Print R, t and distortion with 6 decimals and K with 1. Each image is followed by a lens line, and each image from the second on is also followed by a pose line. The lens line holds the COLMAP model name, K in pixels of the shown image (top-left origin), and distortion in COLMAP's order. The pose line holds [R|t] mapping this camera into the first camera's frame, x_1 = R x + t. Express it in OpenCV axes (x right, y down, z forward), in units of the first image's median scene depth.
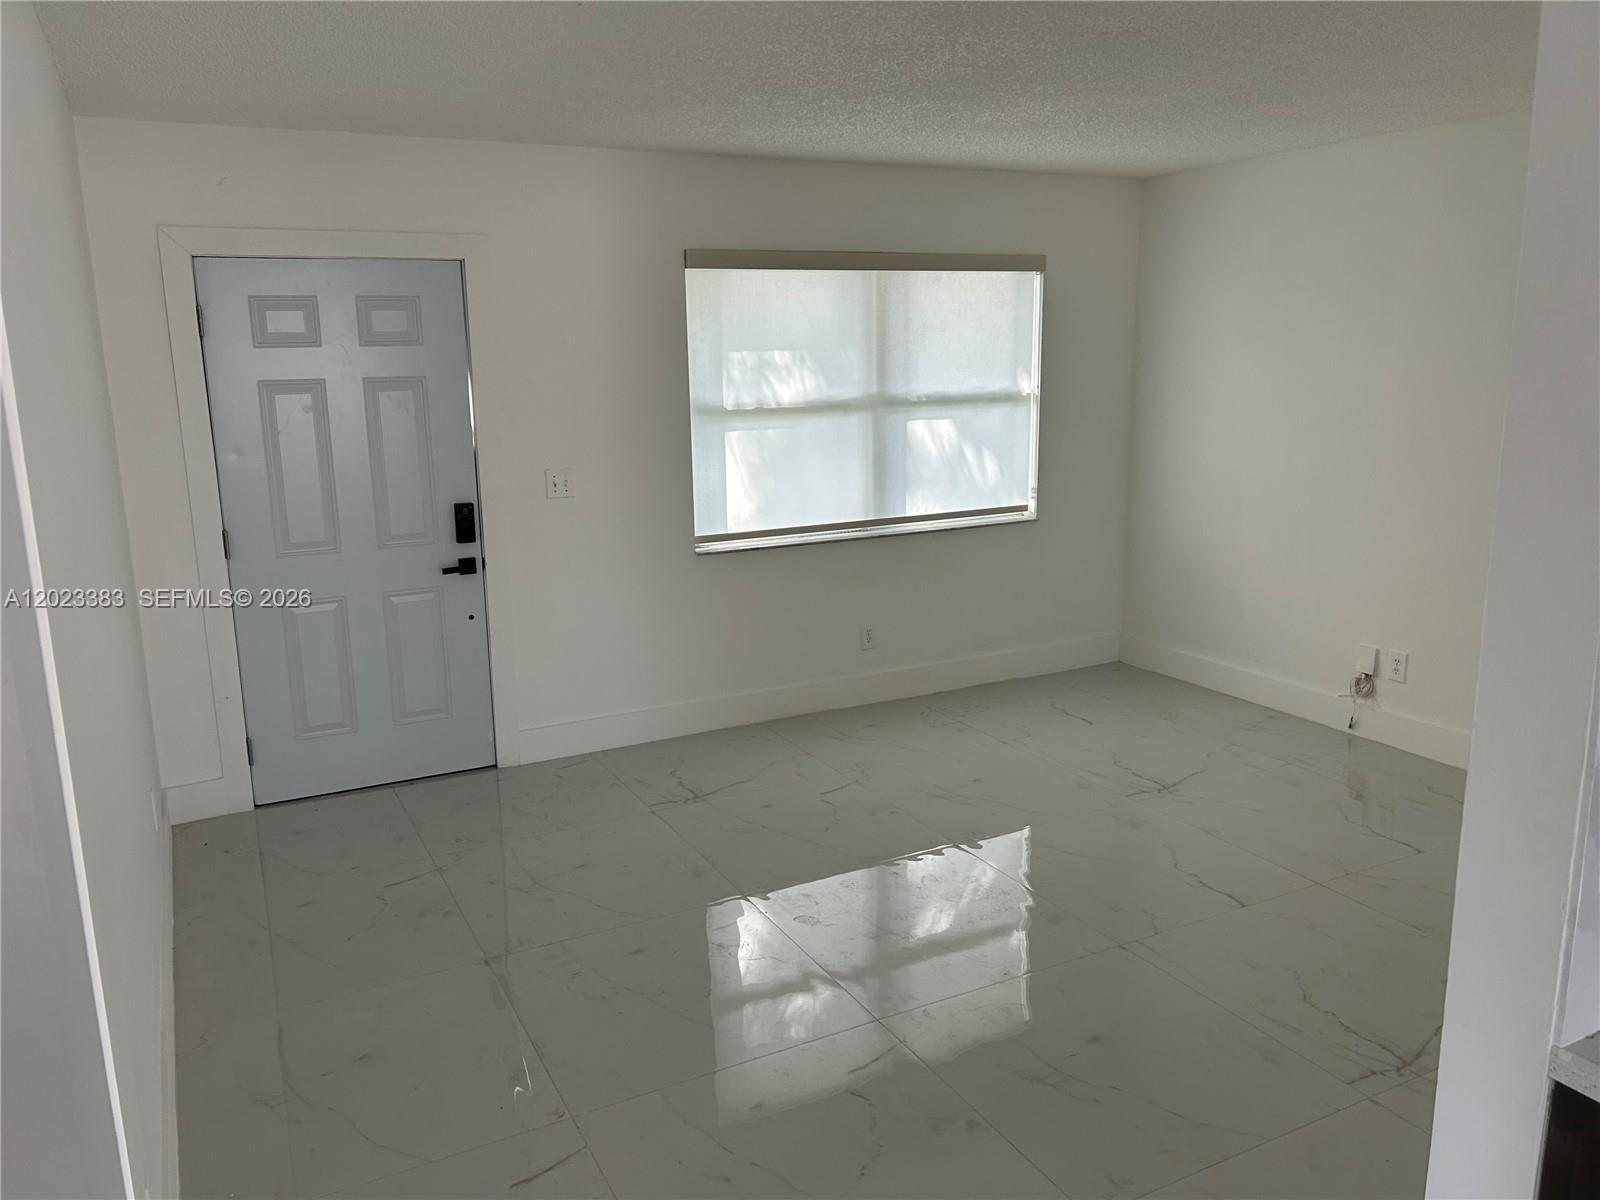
lens RADIAL K [[1208.7, 0, 794.6], [0, 1208.7, 591.5], [0, 0, 1]] dist [0.035617, -0.042813]
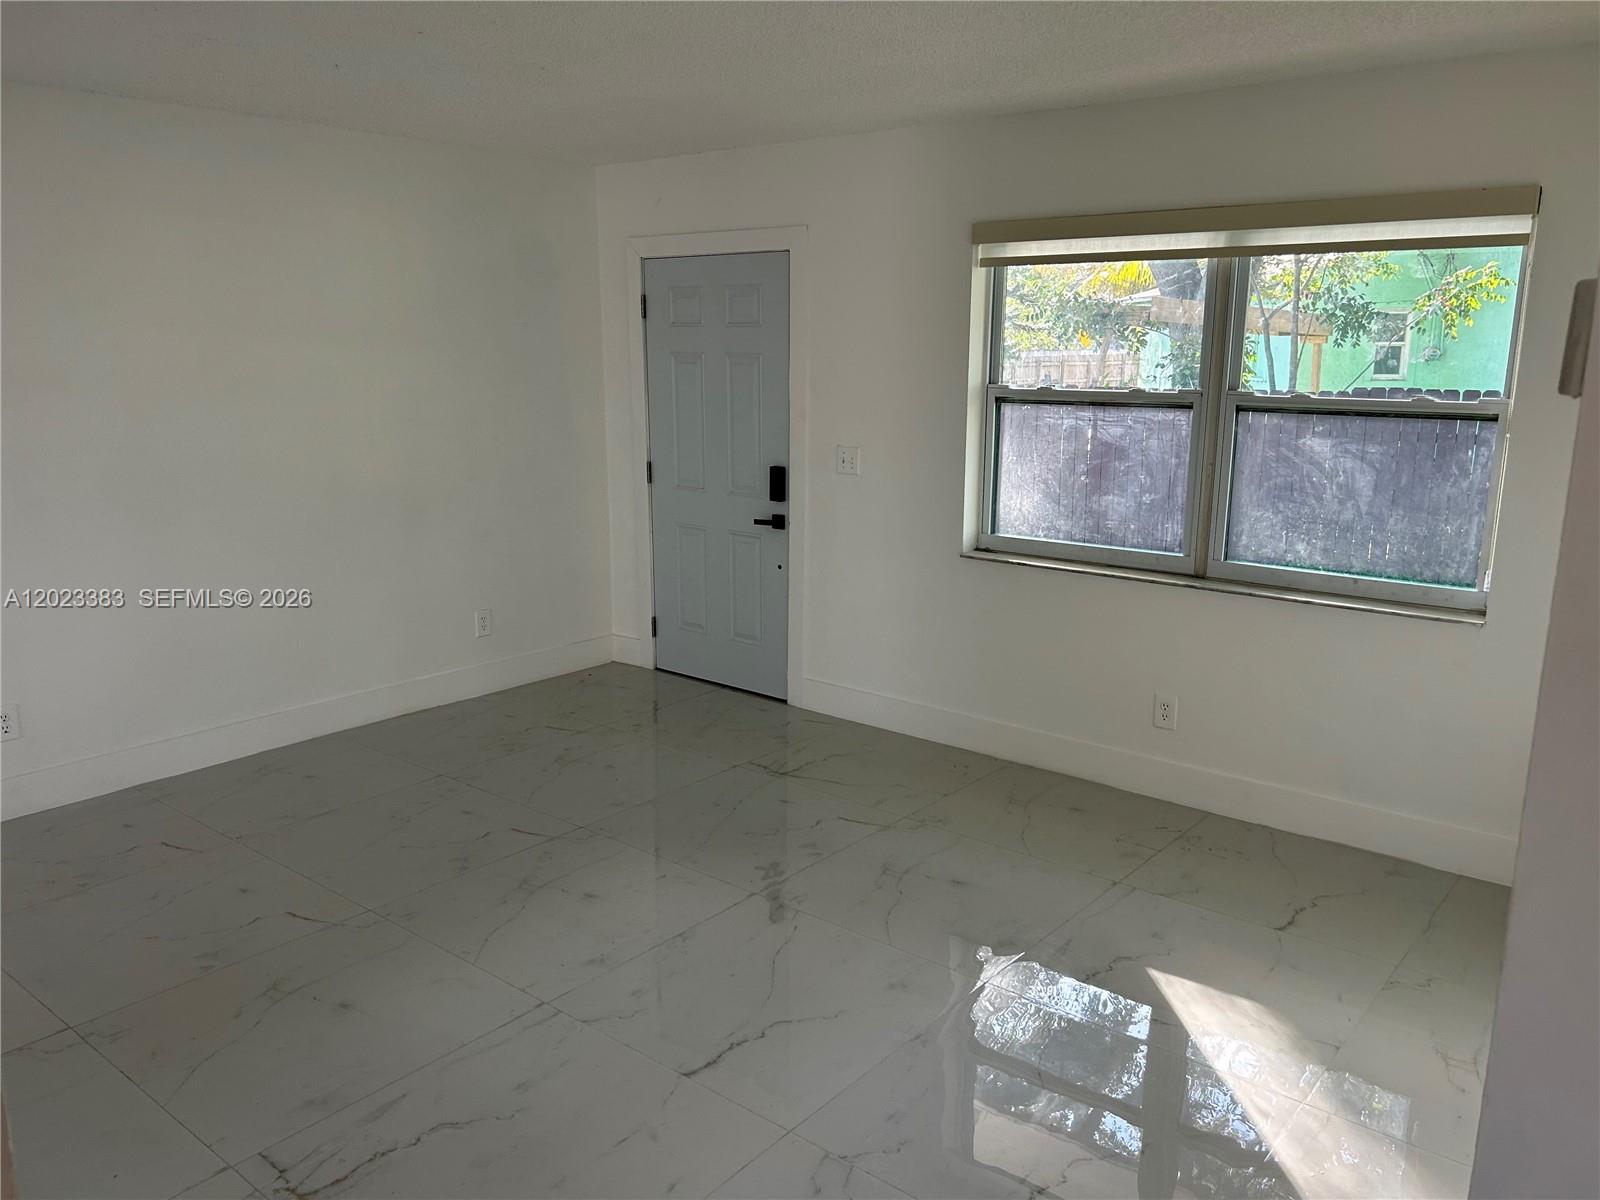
lens RADIAL K [[1208.7, 0, 791.9], [0, 1208.7, 608.1], [0, 0, 1]] dist [0.035617, -0.042813]
pose [[0.386111, 0.218428, -0.896219, 0.779413], [-0.192295, 0.969275, 0.153389, -0.119971], [0.902187, 0.113113, 0.416250, 0.546679]]
